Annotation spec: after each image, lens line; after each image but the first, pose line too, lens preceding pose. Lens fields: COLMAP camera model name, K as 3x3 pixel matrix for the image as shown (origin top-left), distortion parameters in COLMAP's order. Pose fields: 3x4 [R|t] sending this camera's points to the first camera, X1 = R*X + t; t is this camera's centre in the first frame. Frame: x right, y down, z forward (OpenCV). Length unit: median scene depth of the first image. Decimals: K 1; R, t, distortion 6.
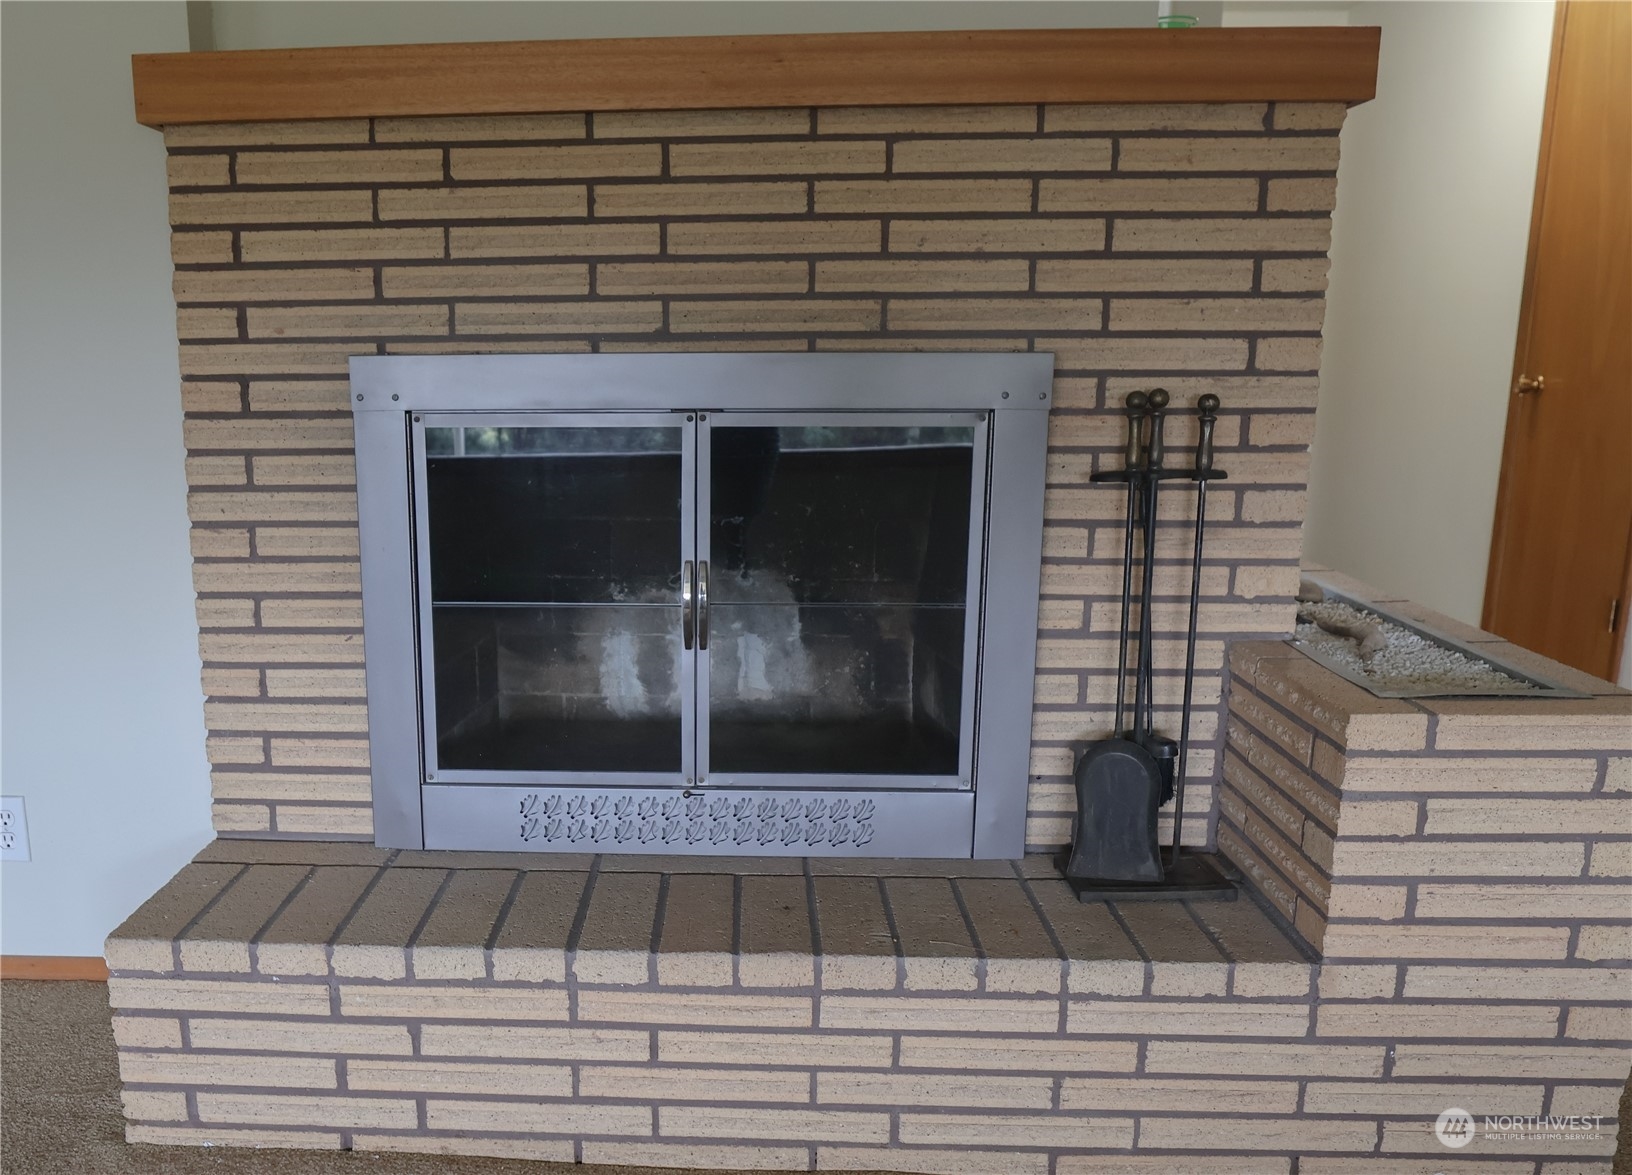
lens RADIAL K [[1391.6, 0, 689.2], [0, 1391.6, 657.2], [0, 0, 1]] dist [-0.052724, 0.018548]
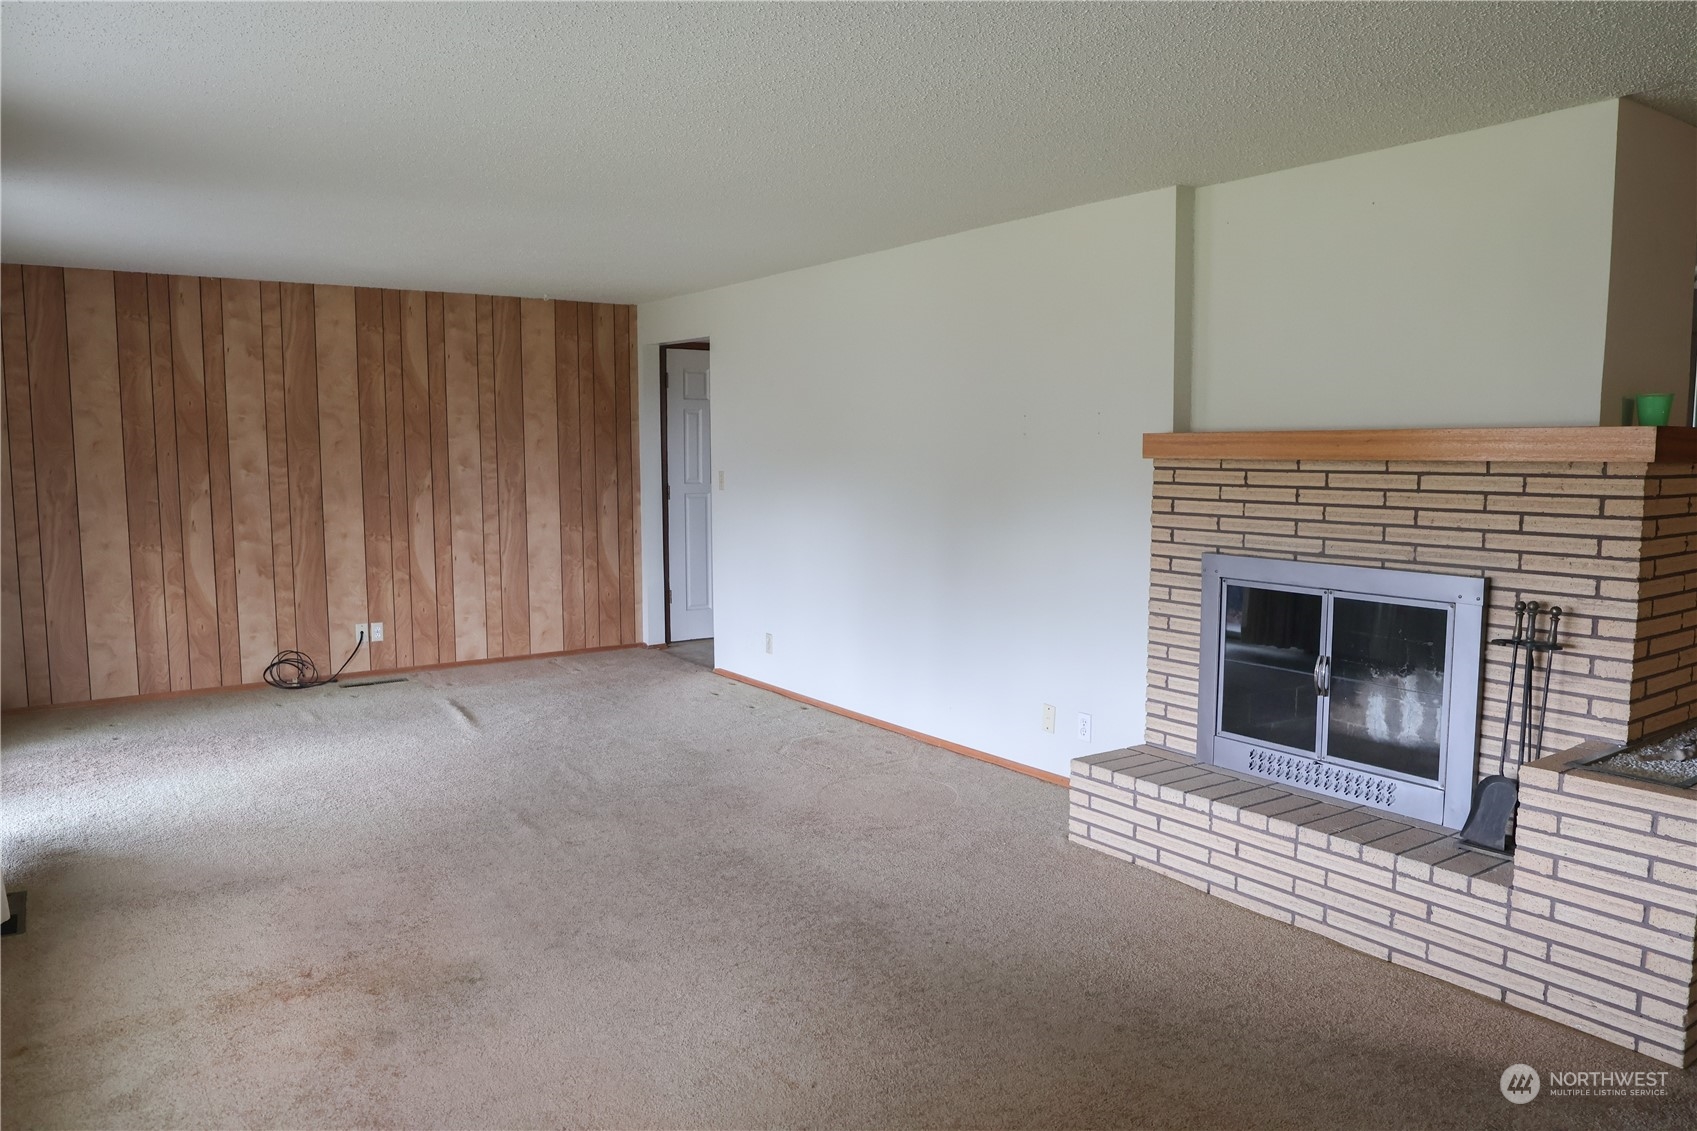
lens RADIAL K [[1174.3, 0, 853.6], [0, 1174.3, 564.3], [0, 0, 1]] dist [-0.054696, 0.026808]
pose [[0.621940, 0.082735, -0.778682, 1.011007], [-0.175963, 0.983737, -0.036021, -0.014452], [0.763038, 0.159422, 0.626384, -0.786931]]
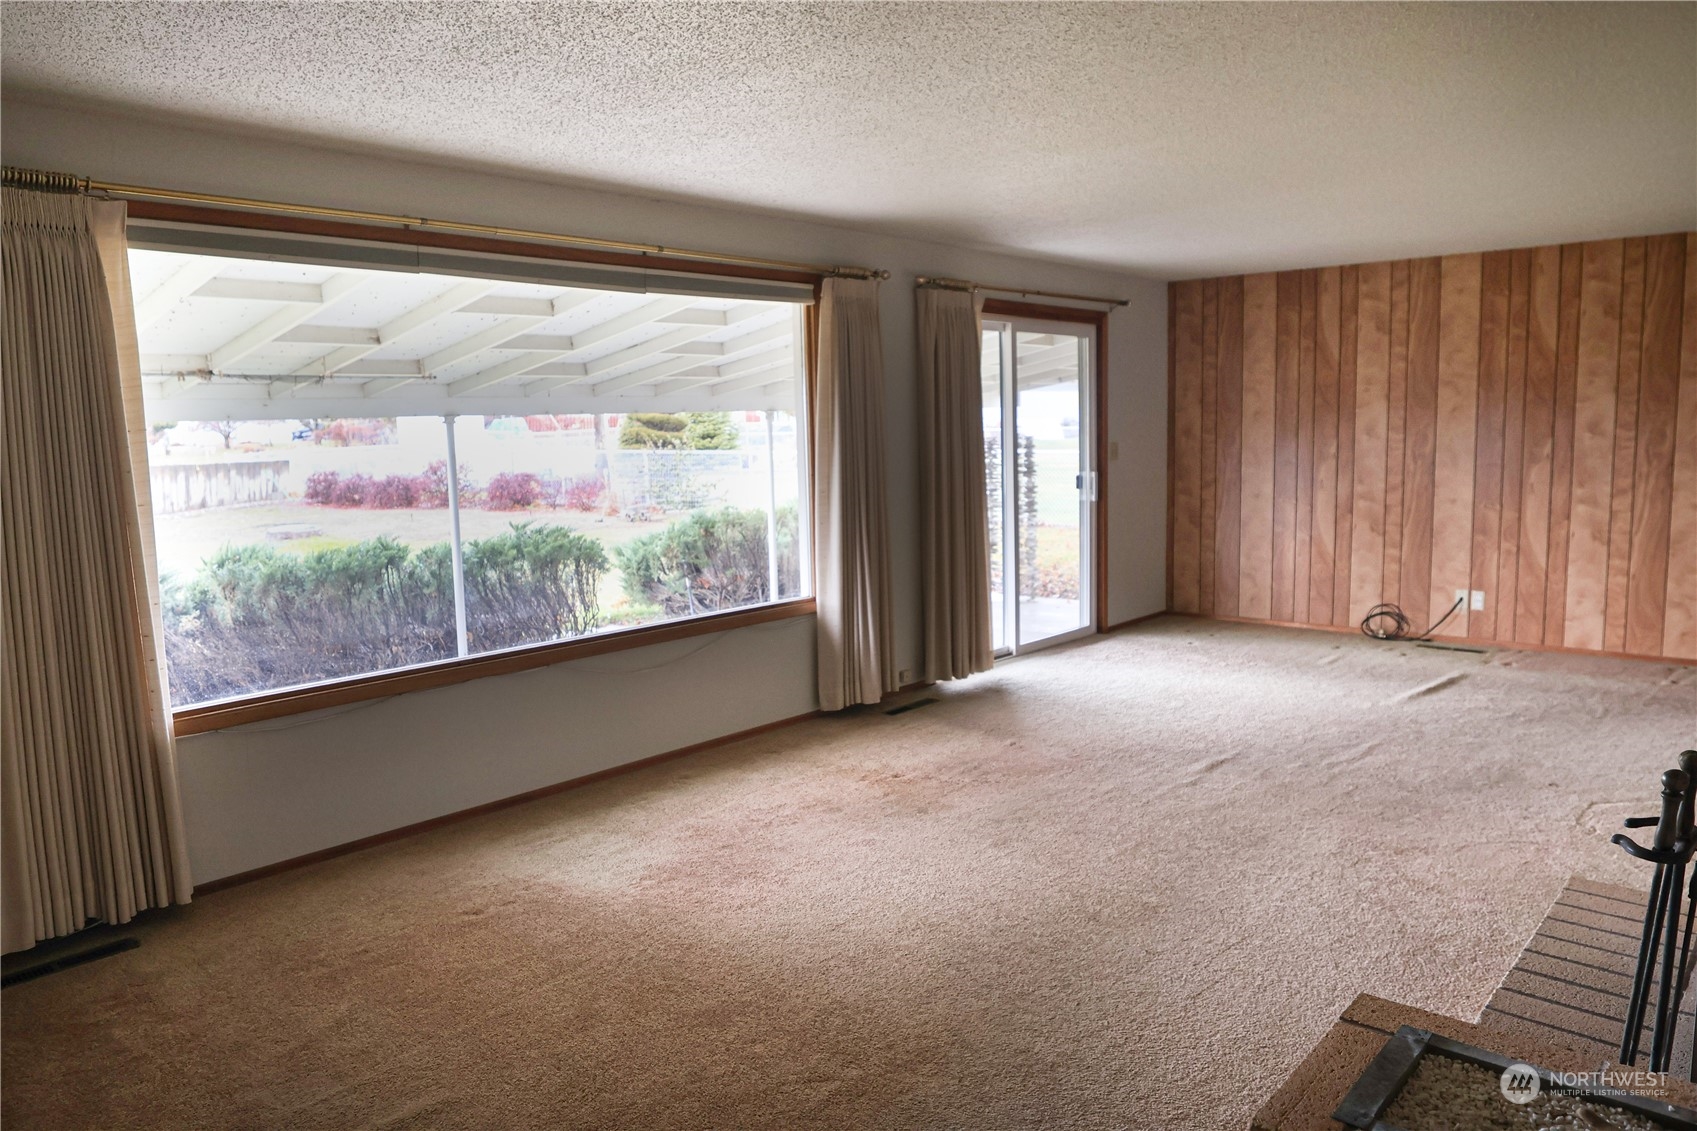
lens RADIAL K [[1174.3, 0, 857.3], [0, 1174.3, 578.2], [0, 0, 1]] dist [-0.054696, 0.026808]
pose [[-0.620257, 0.121214, -0.774976, 1.235626], [-0.148928, 0.951819, 0.268069, -0.407319], [0.770131, 0.281687, -0.572321, 0.900420]]
